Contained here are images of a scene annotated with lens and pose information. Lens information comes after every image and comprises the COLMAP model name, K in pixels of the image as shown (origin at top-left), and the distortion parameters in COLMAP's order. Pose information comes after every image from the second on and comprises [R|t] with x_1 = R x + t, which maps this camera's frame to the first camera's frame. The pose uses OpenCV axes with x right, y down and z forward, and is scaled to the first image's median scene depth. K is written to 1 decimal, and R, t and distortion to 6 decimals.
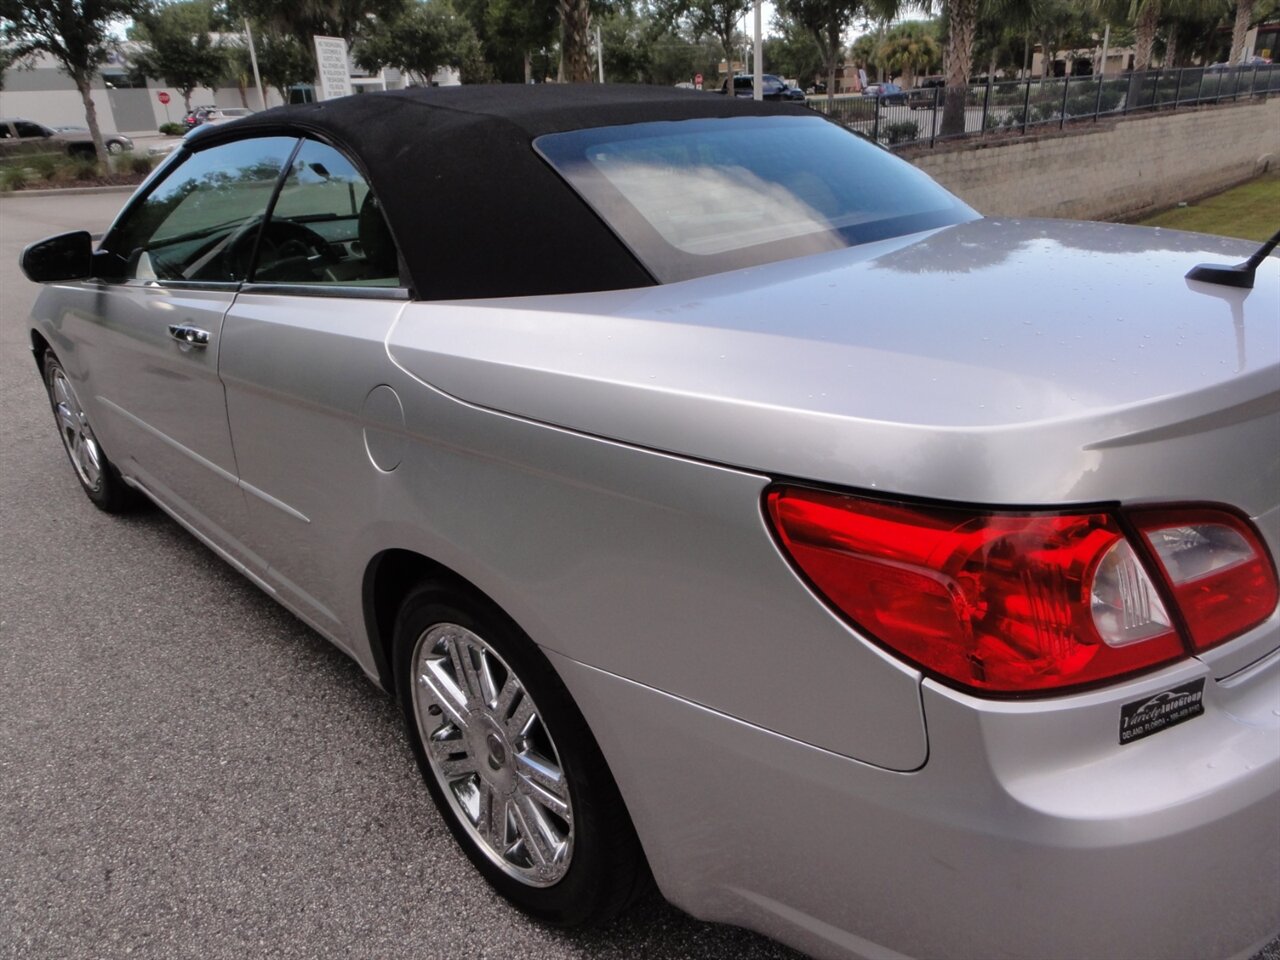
lens RADIAL K [[906.2, 0, 641.4], [0, 906.2, 482.9], [0, 0, 1]] dist [0.000552, -0.001109]
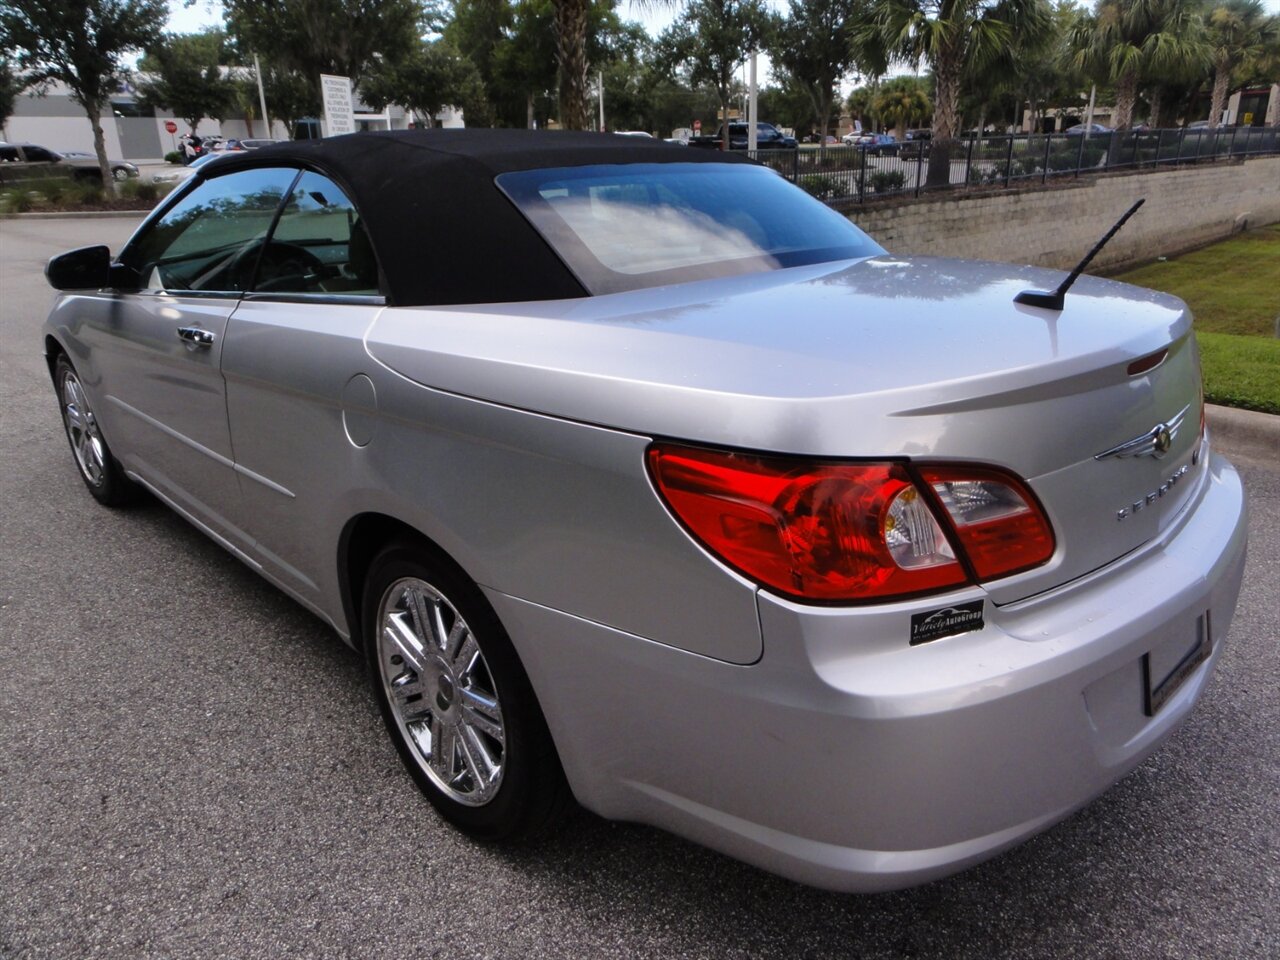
lens RADIAL K [[906.2, 0, 641.9], [0, 906.2, 481.3], [0, 0, 1]] dist [0.001054, -0.002046]
pose [[0.999611, 0.026158, 0.009660, 0.007655], [-0.025720, 0.998745, -0.042969, 0.007307], [-0.010772, 0.042704, 0.999030, -0.018841]]
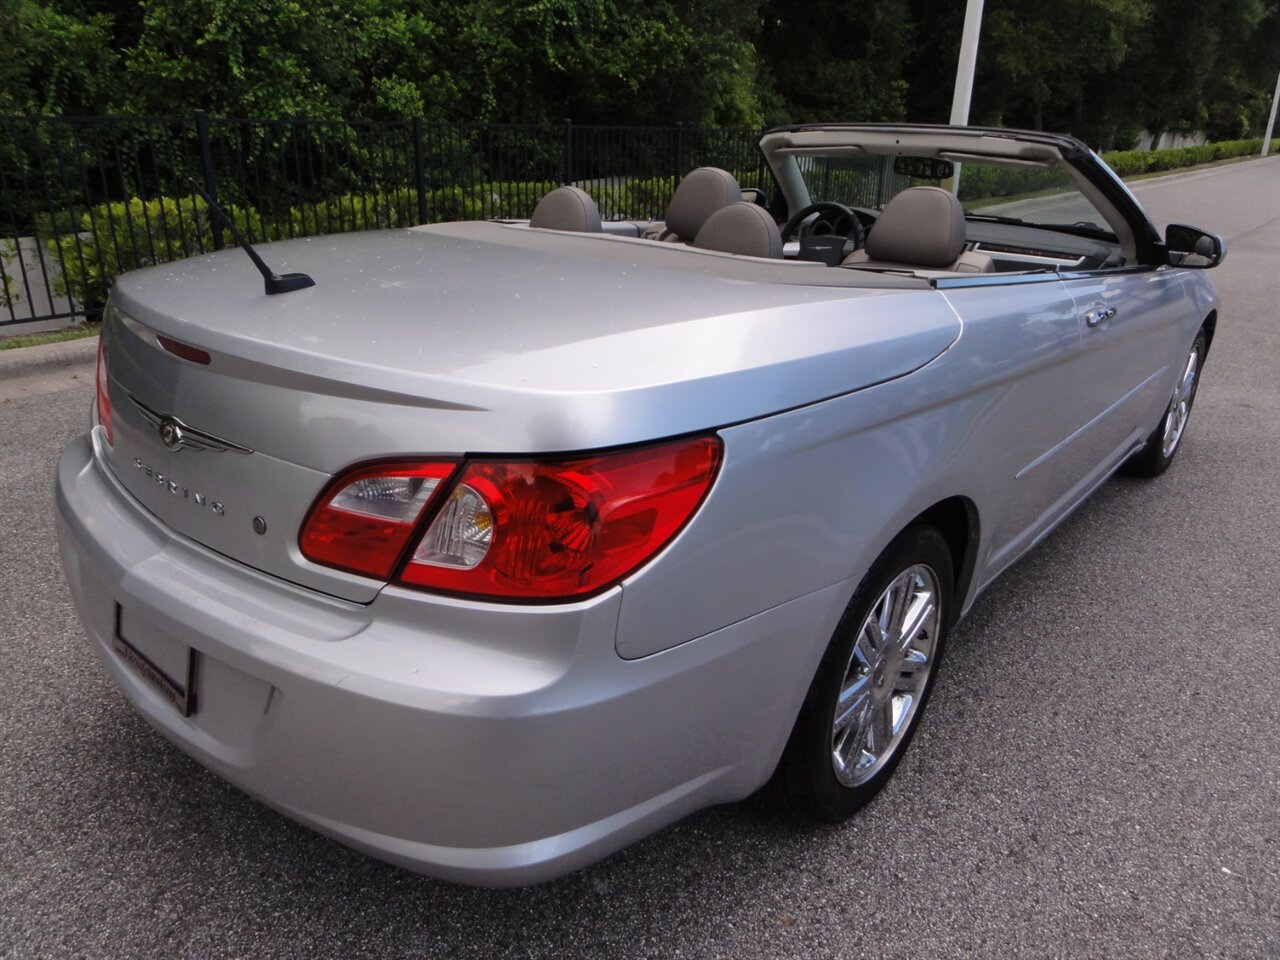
lens RADIAL K [[907.4, 0, 639.9], [0, 907.4, 478.8], [0, 0, 1]] dist [0.003758, -0.002325]
pose [[0.104764, 0.408650, -0.906659, 0.159040], [-0.405711, 0.849923, 0.336198, -0.050675], [0.907978, 0.332619, 0.254835, 0.101288]]
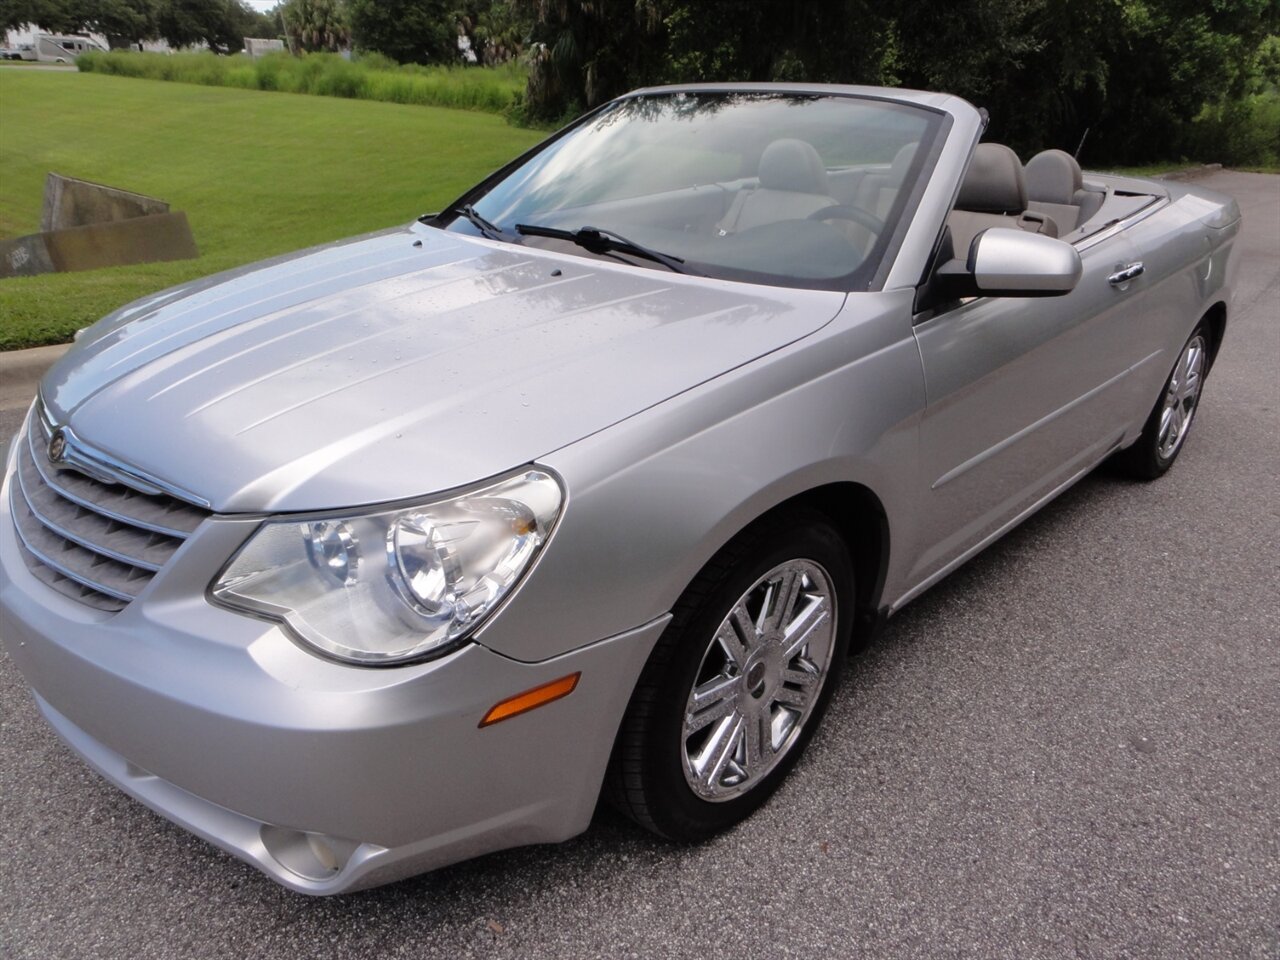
lens RADIAL K [[908.0, 0, 636.2], [0, 908.0, 482.1], [0, 0, 1]] dist [0.002213, -0.000456]
pose [[-0.044651, -0.352137, 0.934883, -0.231421], [0.354443, 0.869351, 0.344382, -0.077699], [-0.934011, 0.346740, 0.085995, 0.217192]]
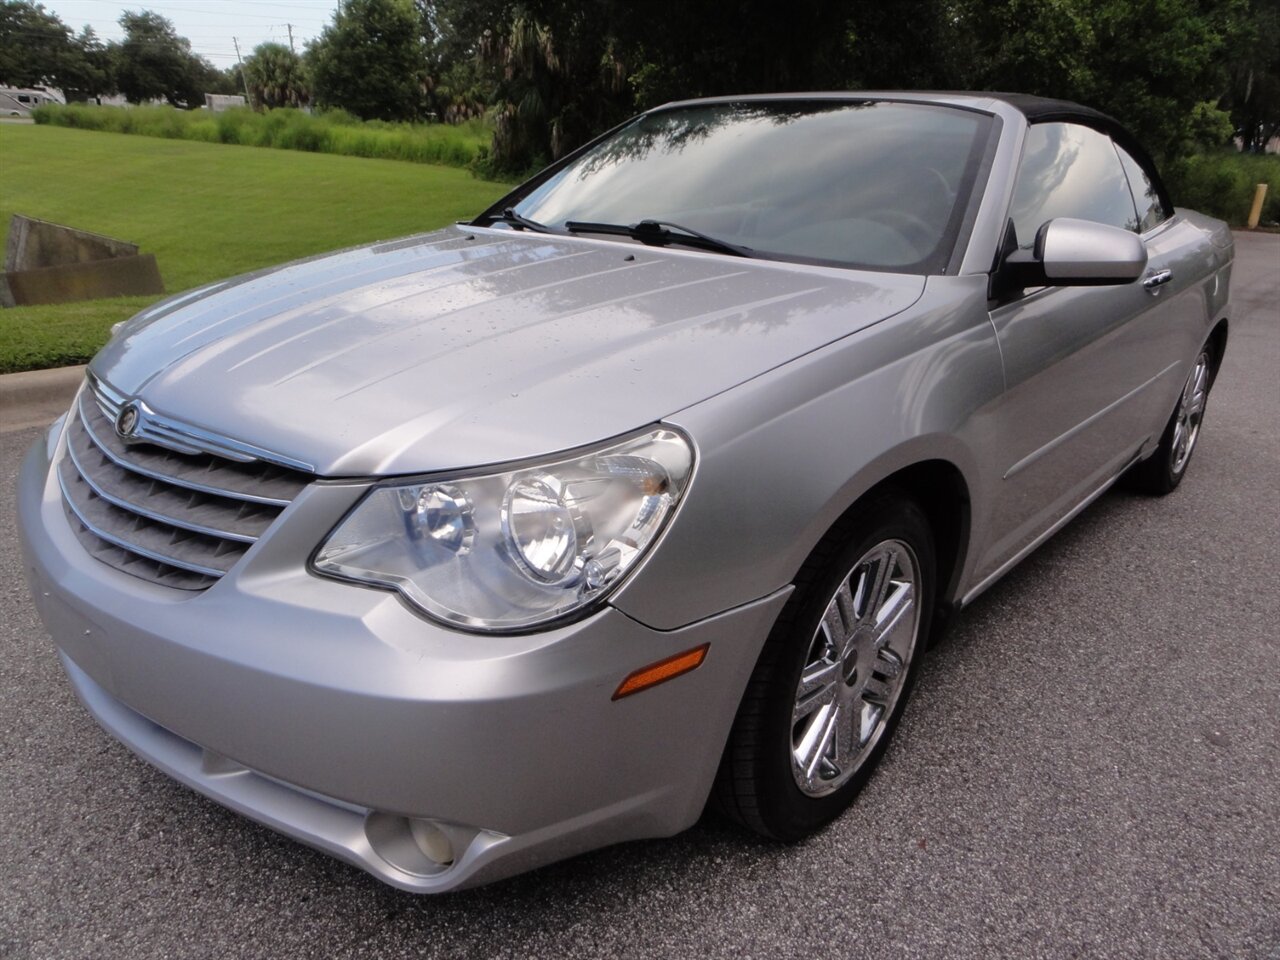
lens RADIAL K [[906.5, 0, 638.8], [0, 906.5, 480.9], [0, 0, 1]] dist [0.003282, -0.002118]
pose [[-0.092761, -0.296647, 0.950471, -0.229524], [0.345708, 0.885606, 0.310142, -0.074518], [-0.933746, 0.357355, 0.020404, 0.234640]]
